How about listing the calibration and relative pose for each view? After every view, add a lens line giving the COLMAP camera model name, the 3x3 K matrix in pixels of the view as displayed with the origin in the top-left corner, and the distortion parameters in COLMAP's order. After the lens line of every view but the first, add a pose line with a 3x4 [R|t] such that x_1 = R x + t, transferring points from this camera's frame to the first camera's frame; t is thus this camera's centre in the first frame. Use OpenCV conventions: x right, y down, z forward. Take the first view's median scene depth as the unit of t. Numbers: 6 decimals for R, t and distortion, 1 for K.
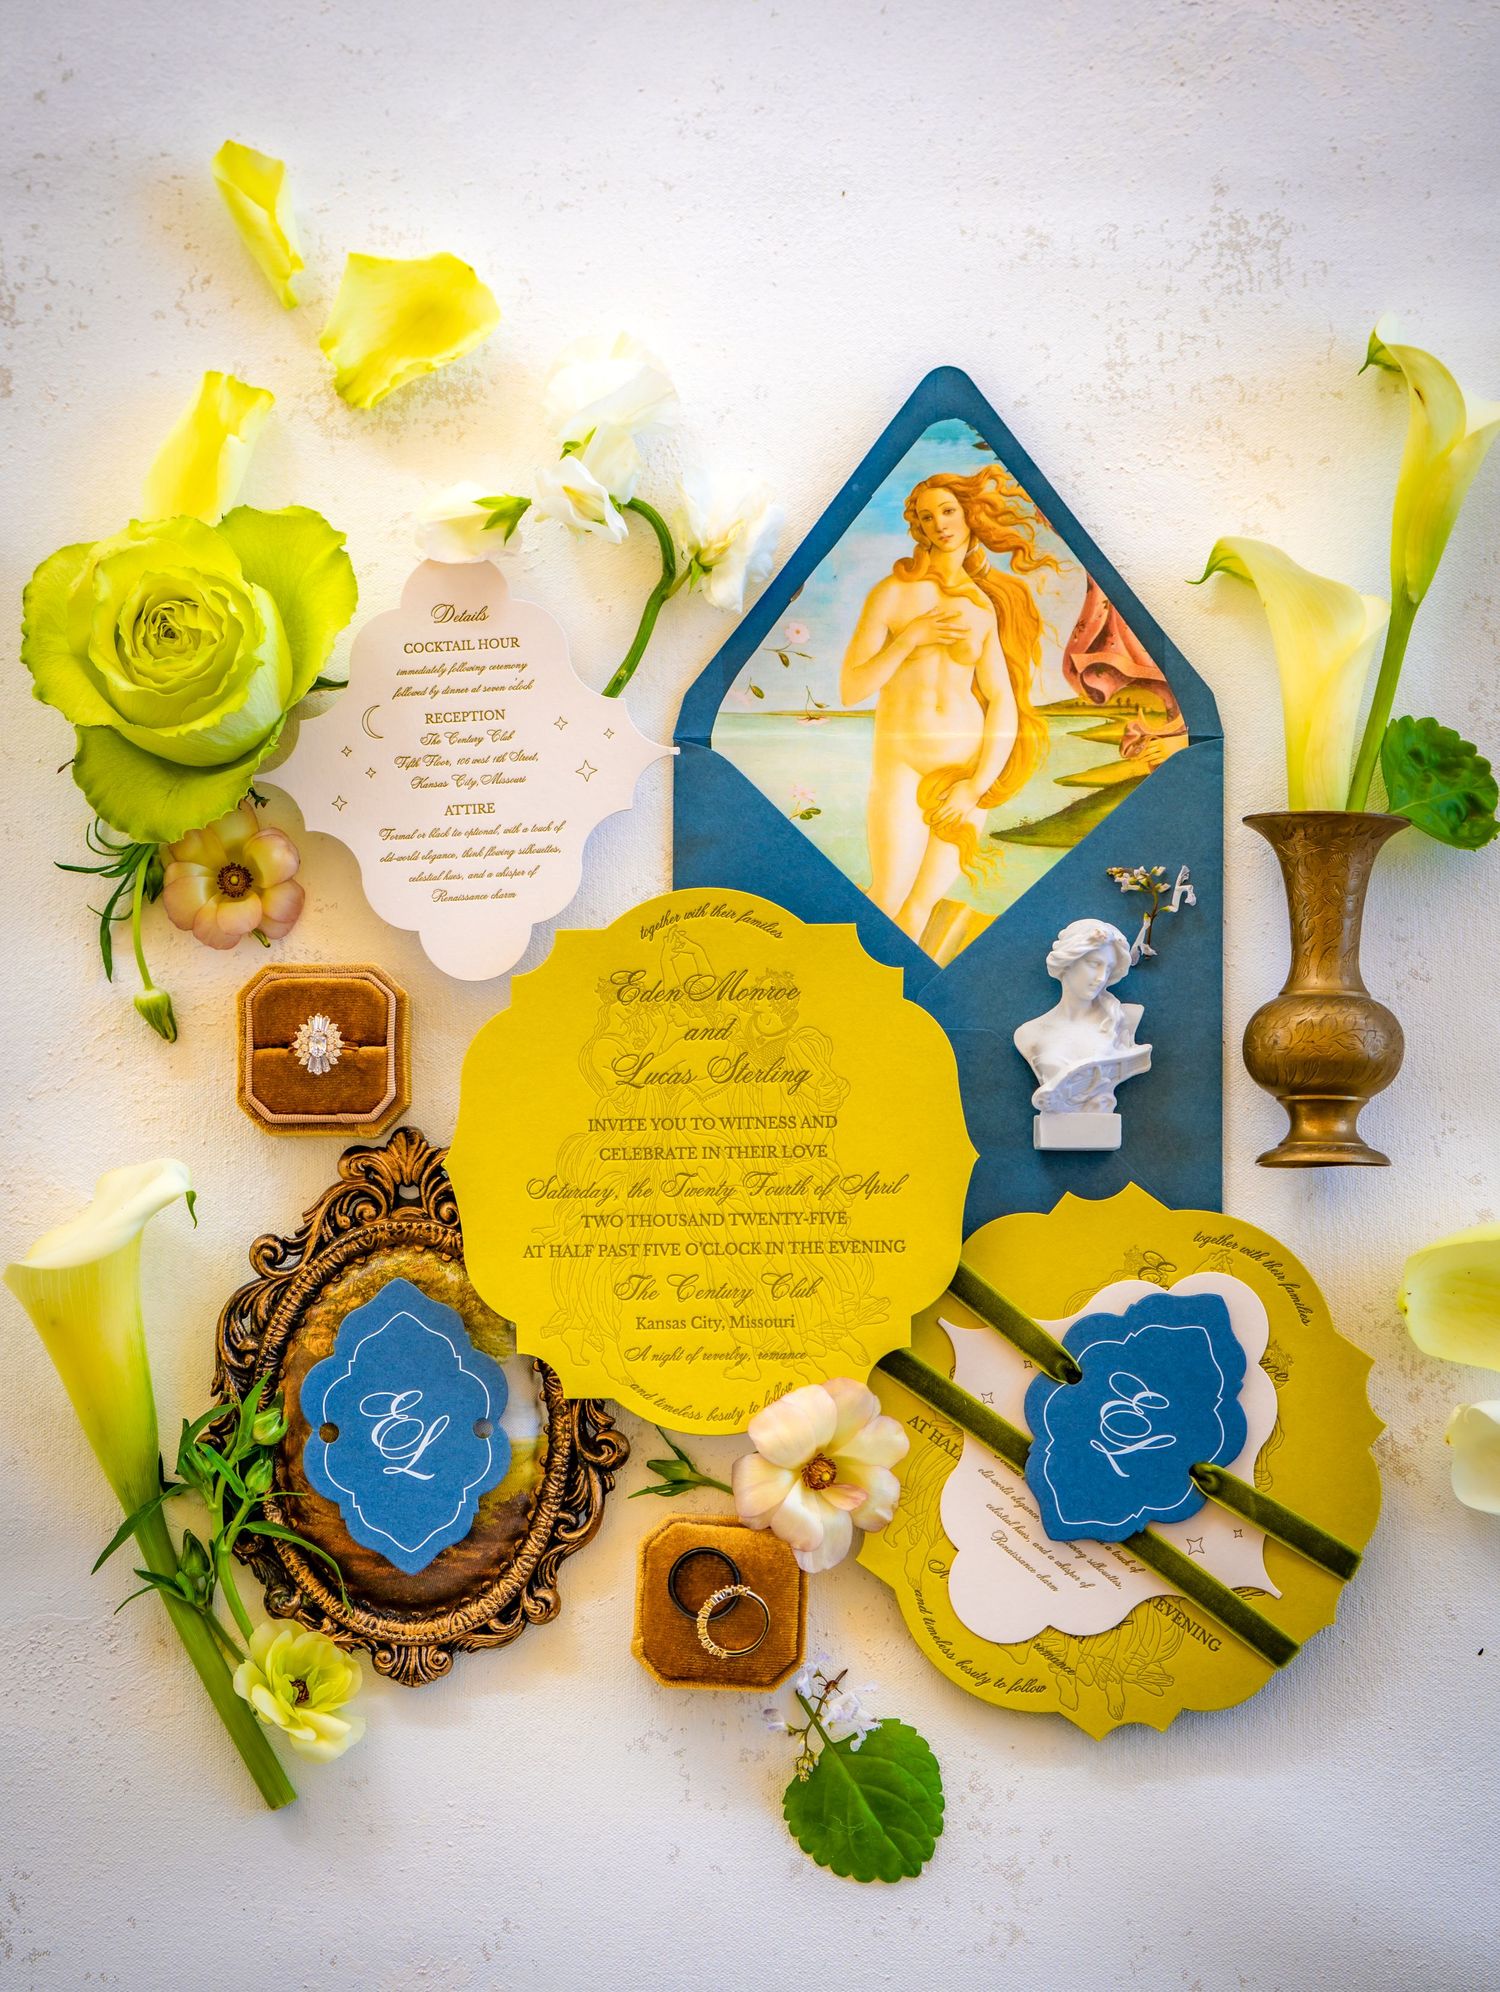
lens RADIAL K [[4096.8, 0, 749.5], [0, 4096.8, 985.9], [0, 0, 1]] dist [-0.181282, 0.000000]
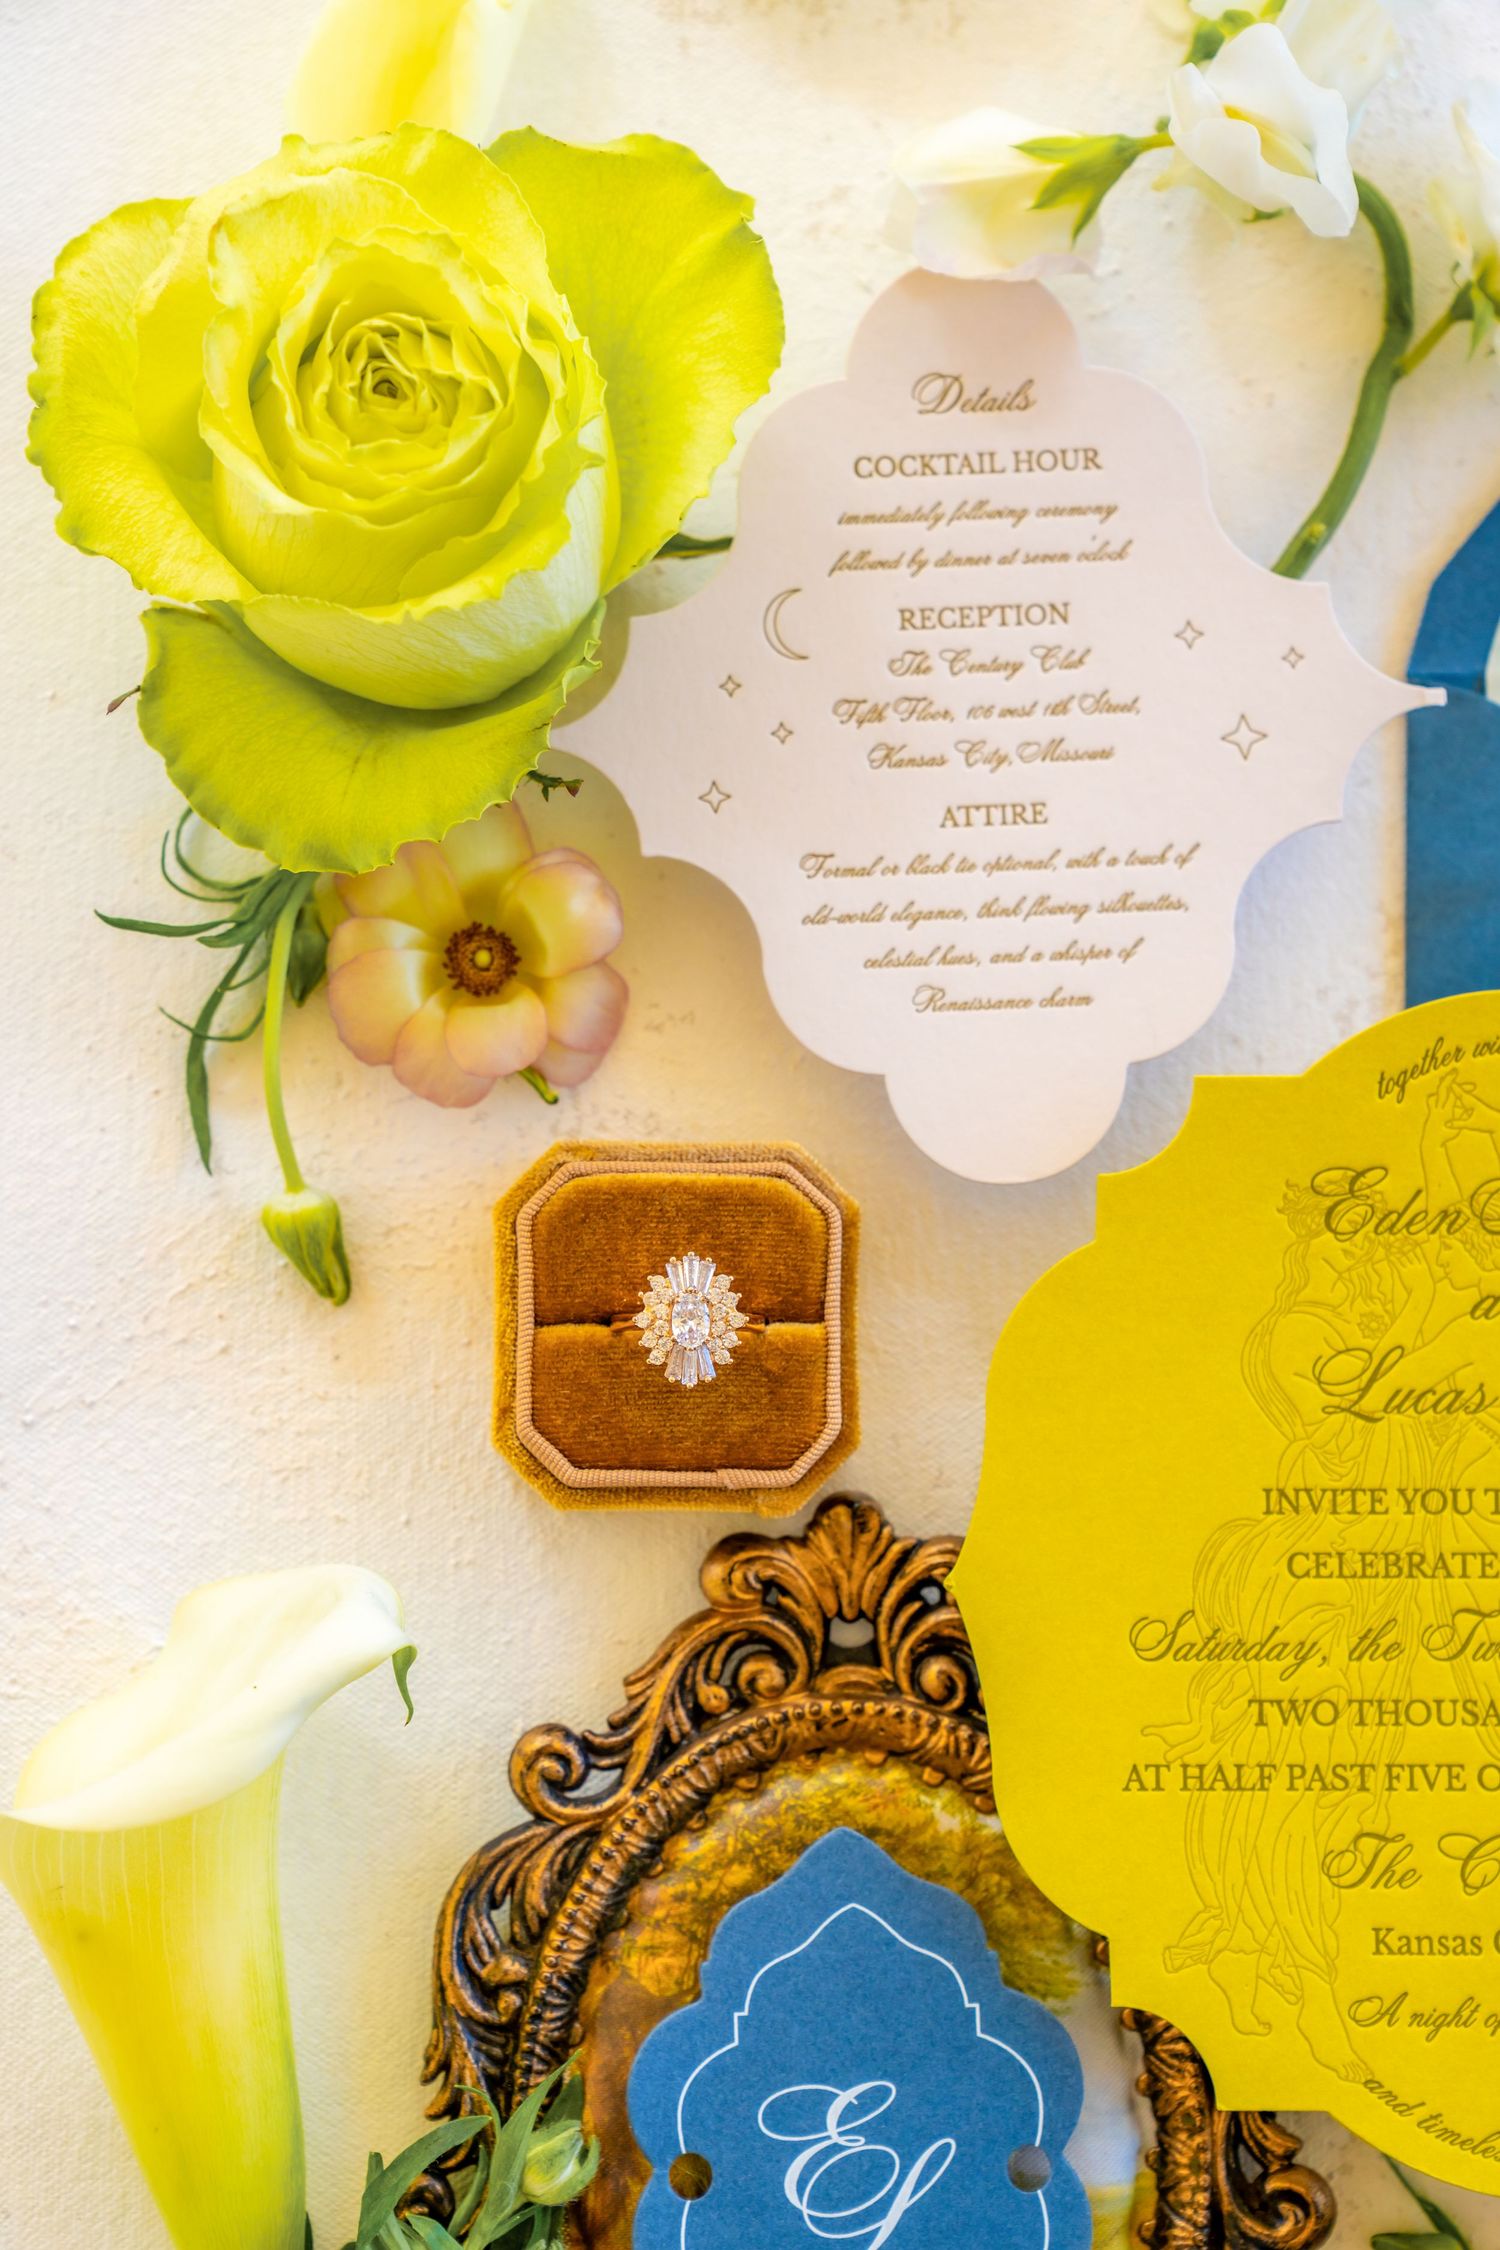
lens RADIAL K [[4426.8, 0, 751.4], [0, 4426.8, 1146.8], [0, 0, 1]] dist [0.150634, 0.000000]
pose [[0.999428, 0.014267, 0.030675, -0.112040], [-0.014312, 0.999897, 0.001239, -0.005596], [-0.030654, -0.001677, 0.999529, 0.499759]]
